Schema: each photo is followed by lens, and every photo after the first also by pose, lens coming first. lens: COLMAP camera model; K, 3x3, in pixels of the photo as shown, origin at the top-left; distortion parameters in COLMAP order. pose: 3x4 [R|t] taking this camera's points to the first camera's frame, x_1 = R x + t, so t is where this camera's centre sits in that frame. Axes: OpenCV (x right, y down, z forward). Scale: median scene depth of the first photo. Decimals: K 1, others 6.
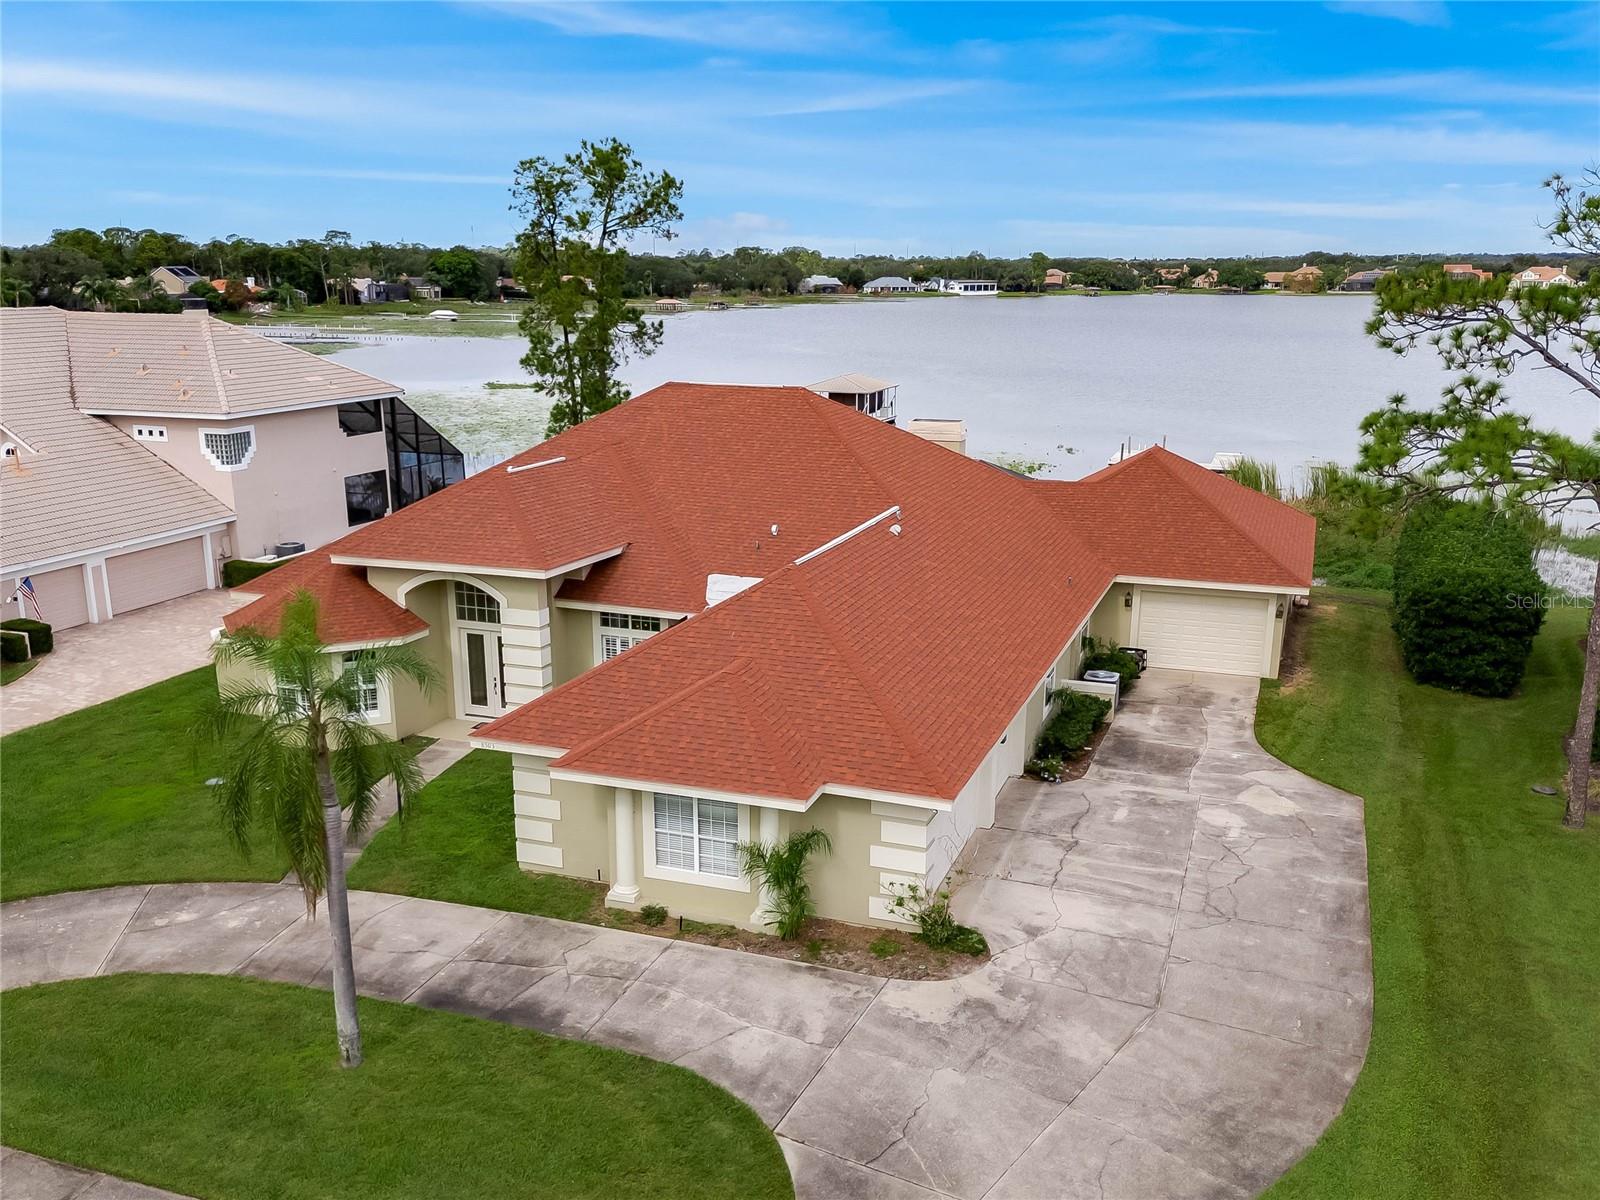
lens RADIAL K [[1402.2, 0, 779.9], [0, 1402.2, 646.5], [0, 0, 1]] dist [0.114367, -0.182361]
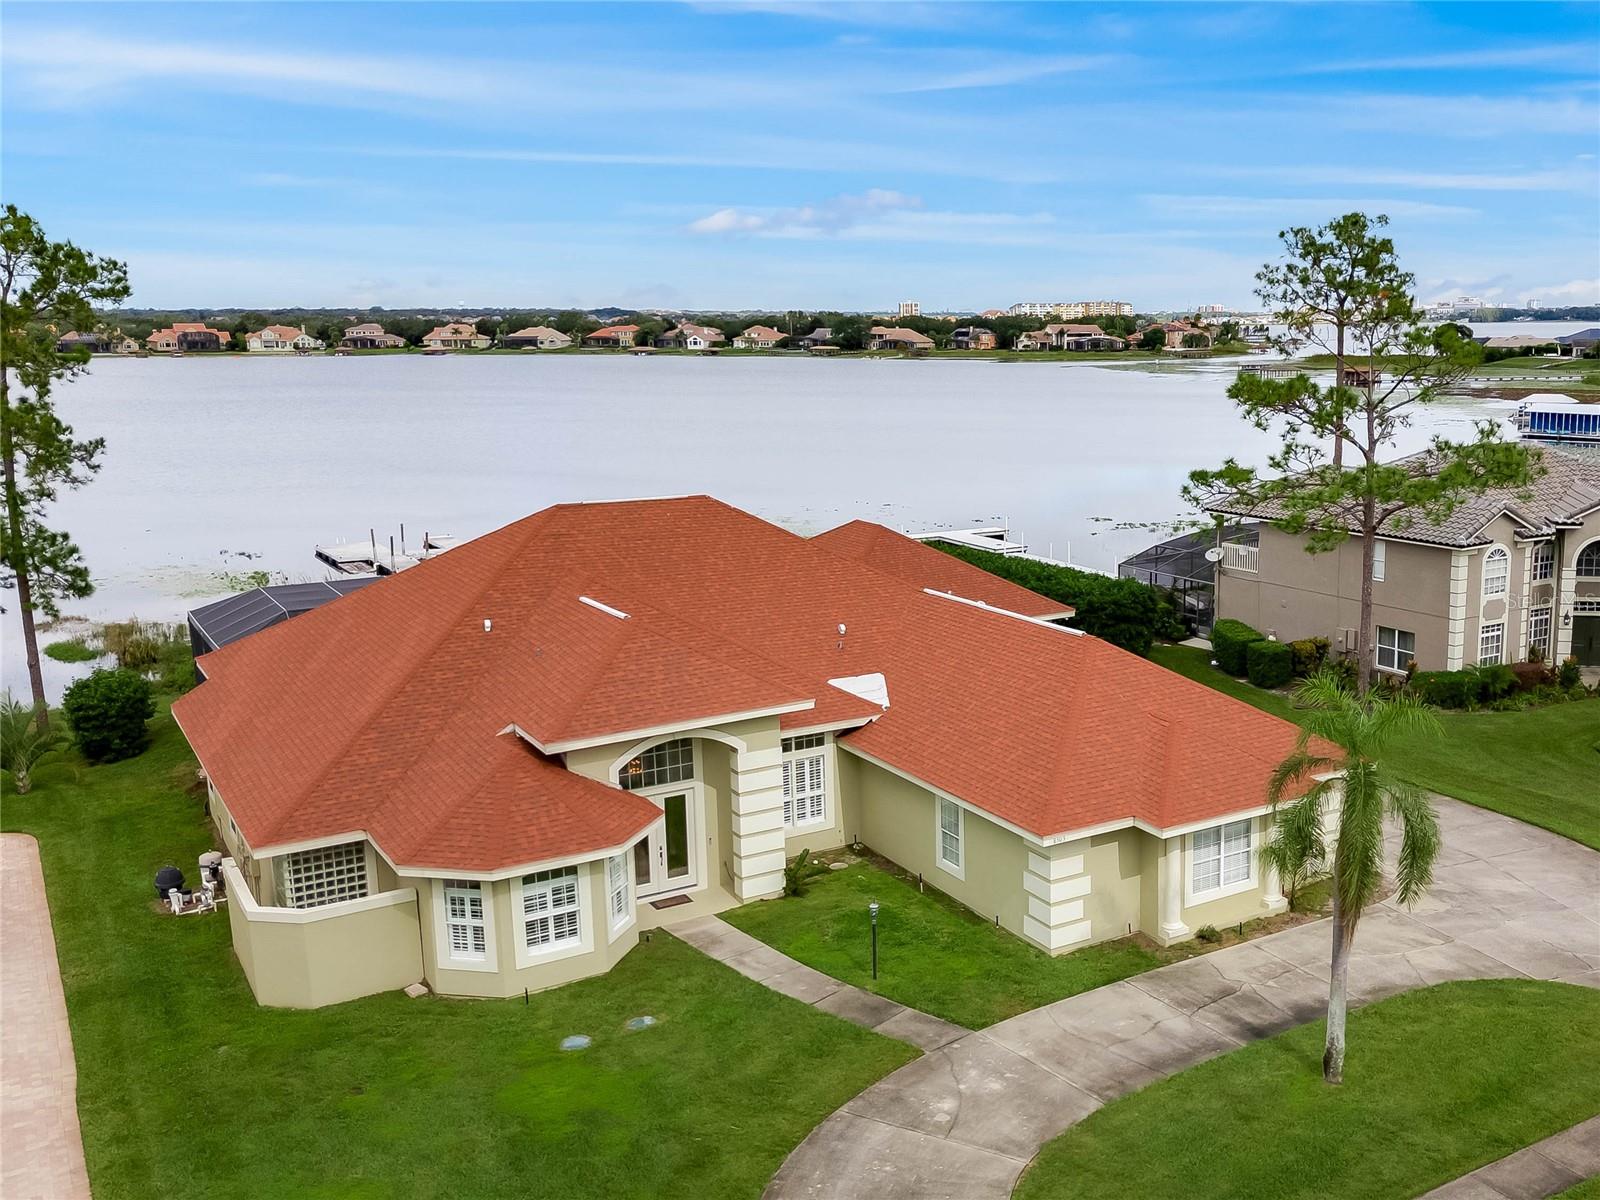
lens RADIAL K [[1536.4, 0, 1038.5], [0, 1536.4, 602.2], [0, 0, 1]] dist [0.067498, -0.094533]
pose [[0.571714, -0.150565, 0.806520, -1.139220], [0.216030, 0.975954, 0.029059, -0.142917], [-0.791501, 0.157619, 0.590493, 0.312089]]
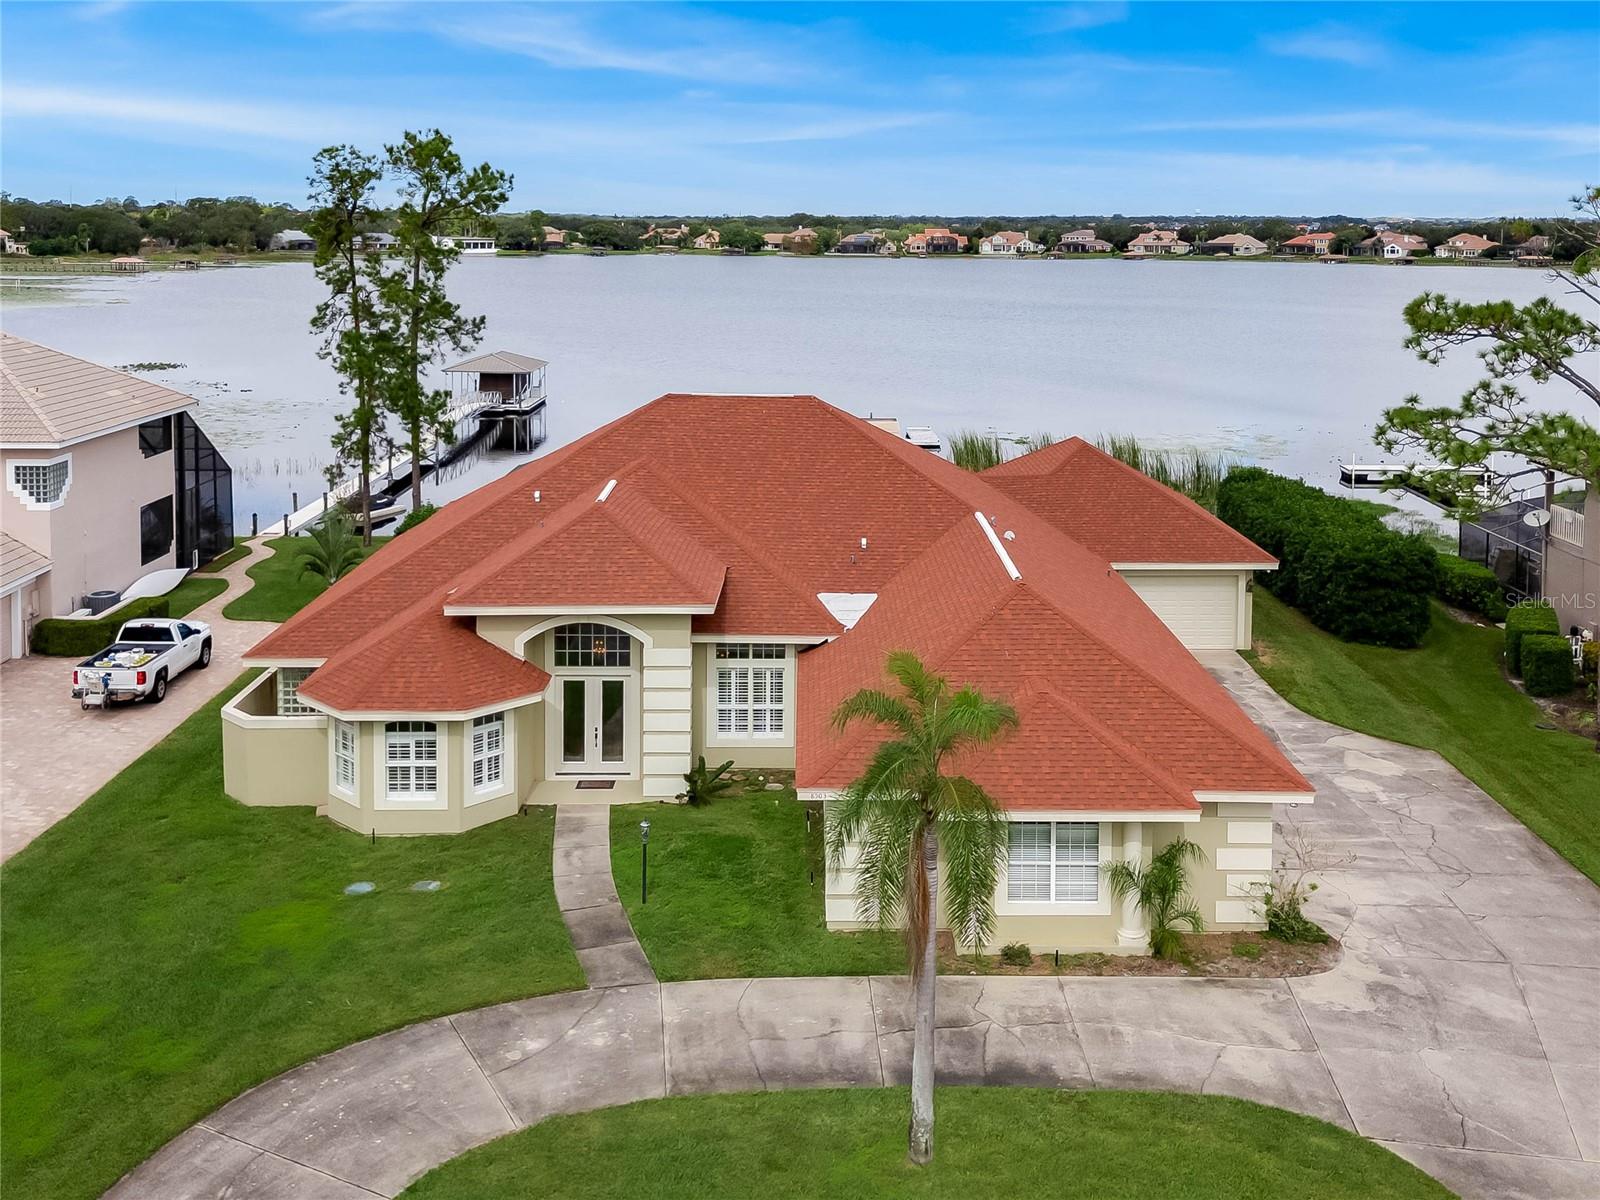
lens RADIAL K [[1537.0, 0, 825.7], [0, 1537.0, 435.0], [0, 0, 1]] dist [0.074373, -0.017254]
pose [[0.930548, -0.042763, 0.363665, -0.582647], [0.087625, 0.990307, -0.107766, -0.061480], [-0.355532, 0.132148, 0.925275, 0.001242]]
